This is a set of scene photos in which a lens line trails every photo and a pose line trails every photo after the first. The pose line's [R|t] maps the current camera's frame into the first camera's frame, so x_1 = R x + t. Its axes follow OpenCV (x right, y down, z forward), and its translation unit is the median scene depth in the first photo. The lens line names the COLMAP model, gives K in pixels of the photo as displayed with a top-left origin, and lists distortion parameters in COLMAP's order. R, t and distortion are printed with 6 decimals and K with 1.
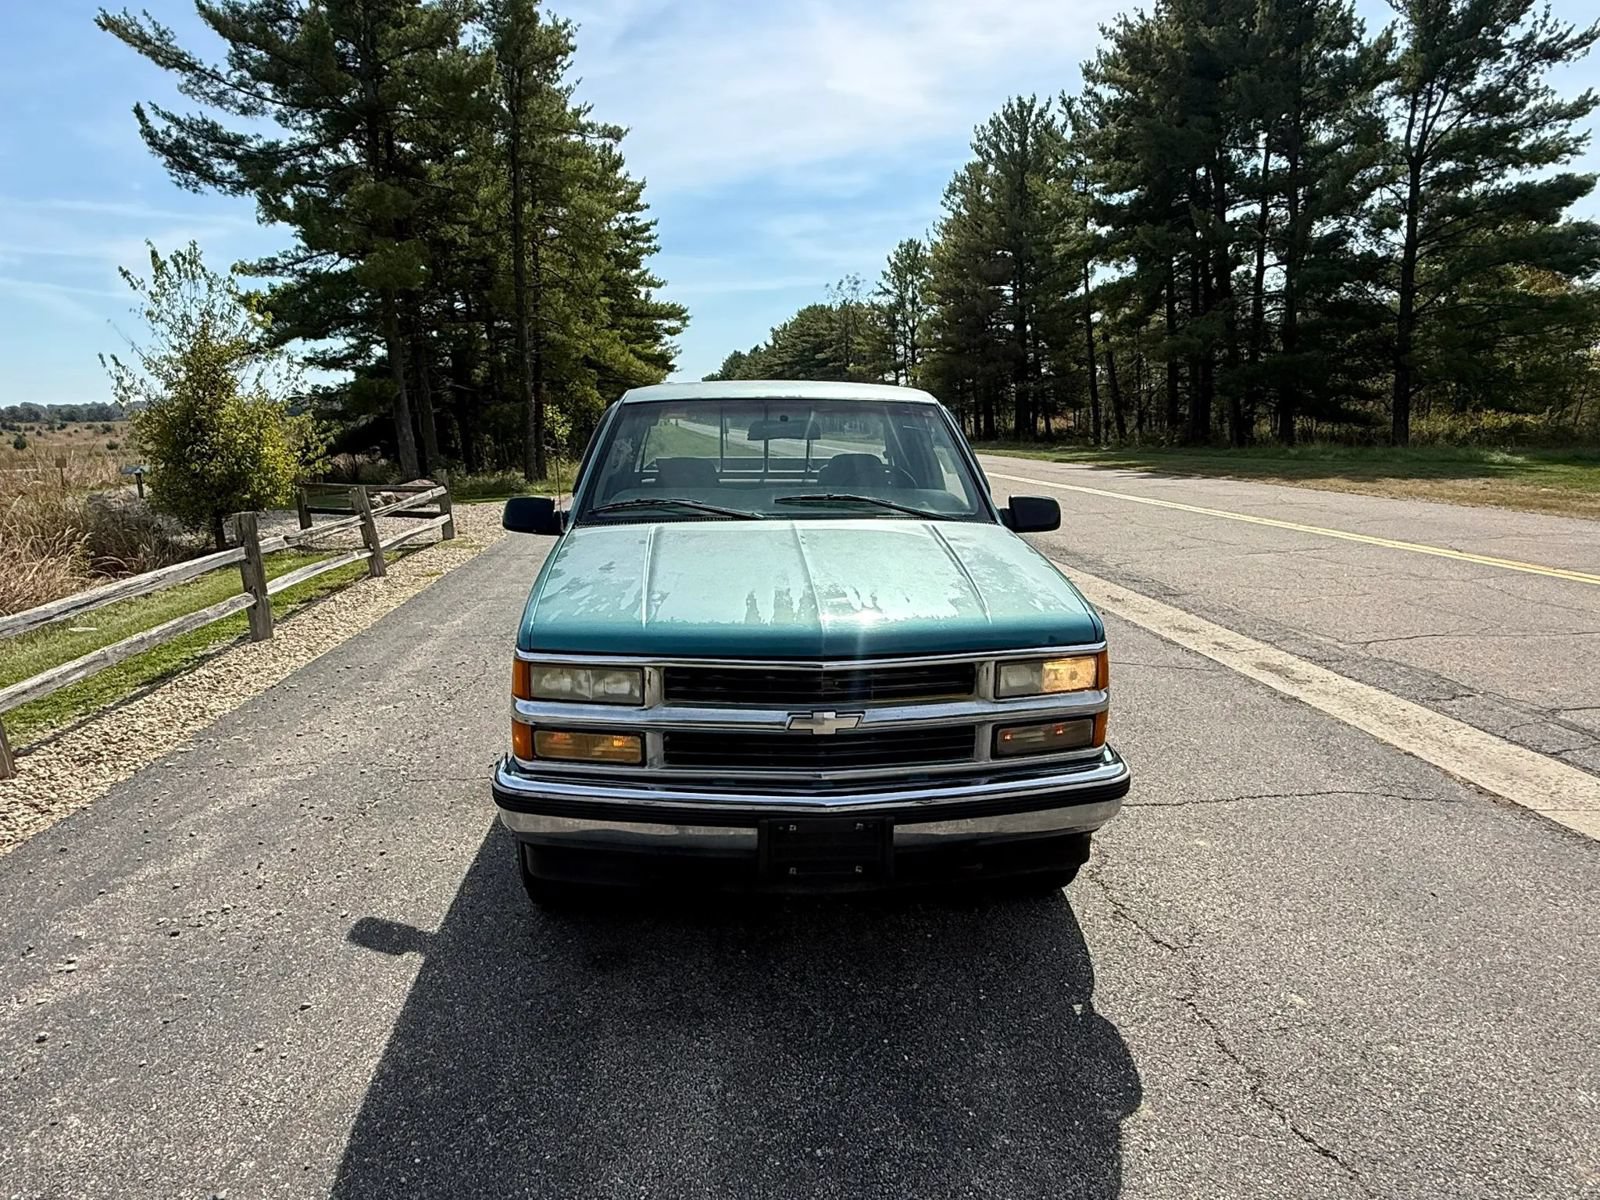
lens RADIAL K [[1009.2, 0, 785.4], [0, 1009.2, 594.3], [0, 0, 1]] dist [0.004357, -0.002762]
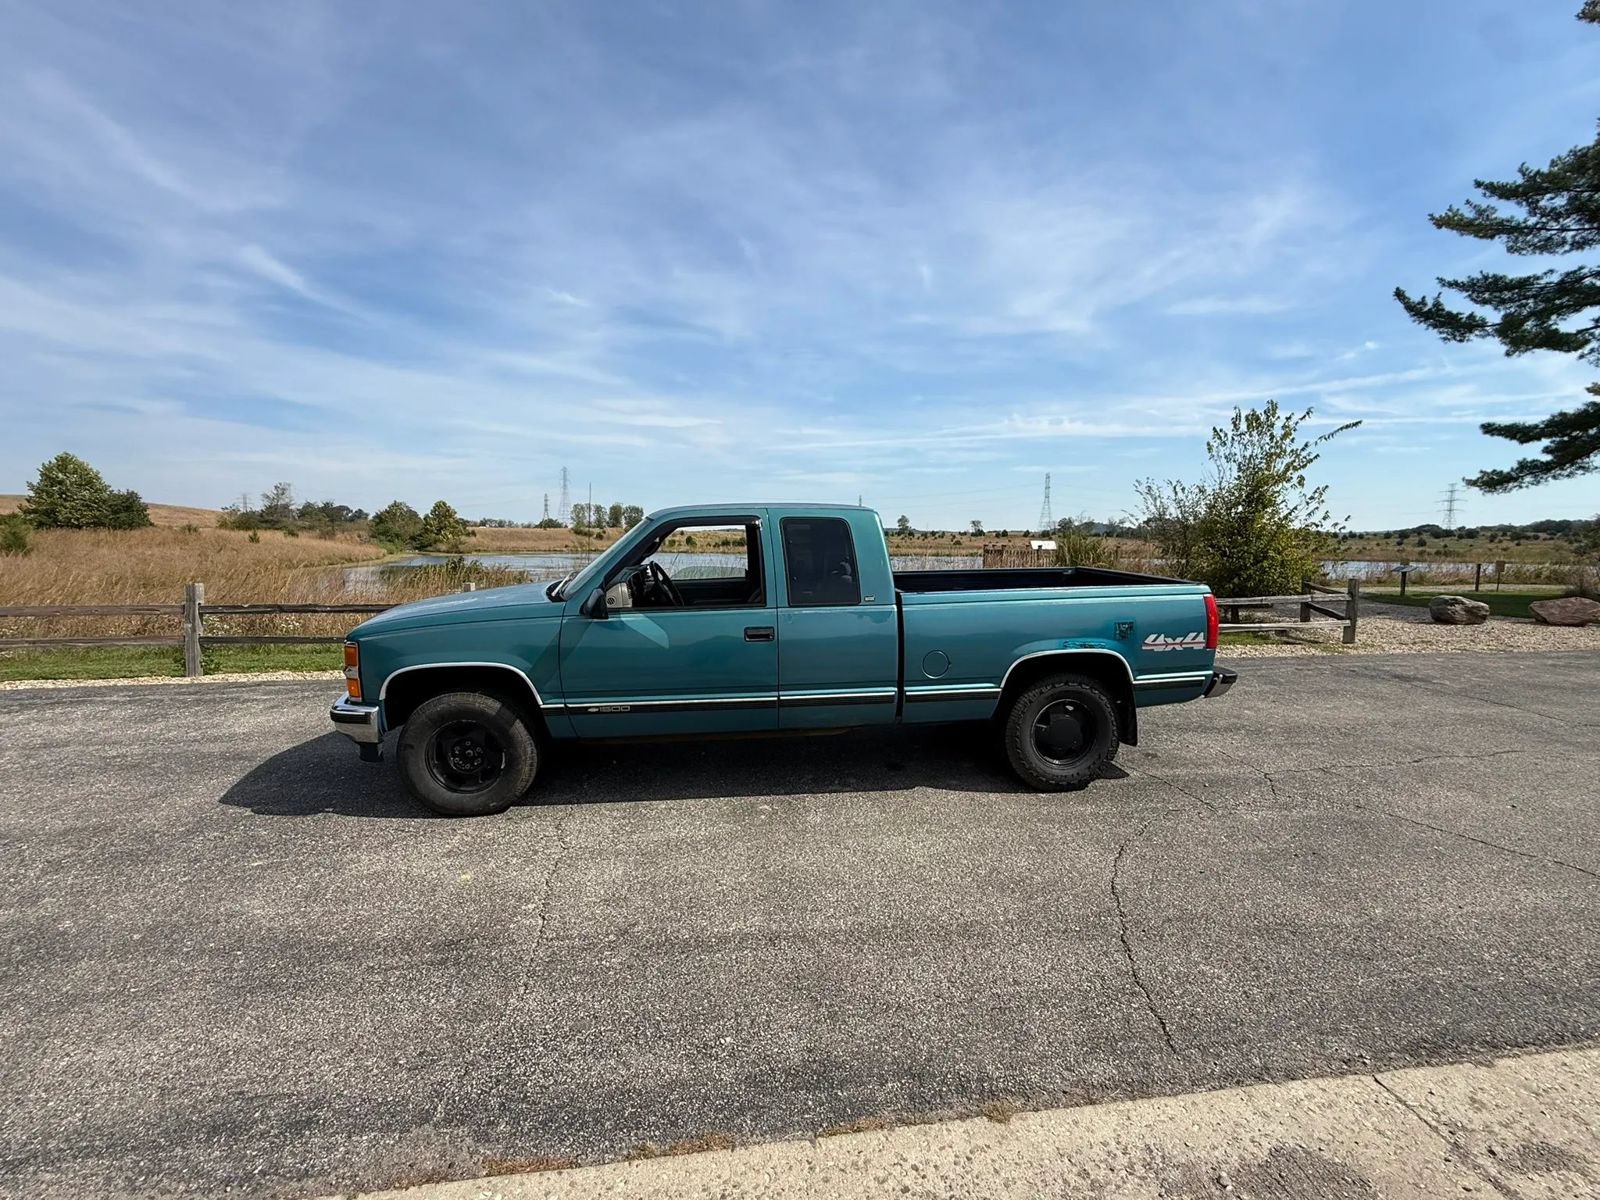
lens RADIAL K [[690.8, 0, 800.0], [0, 690.8, 600.0], [0, 0, 1]] dist [0.000105, 0.001059]
pose [[0.046894, 0.116429, -0.992091, 0.165359], [-0.182283, 0.977505, 0.106101, -0.033018], [0.982127, 0.175866, 0.067062, 0.173471]]
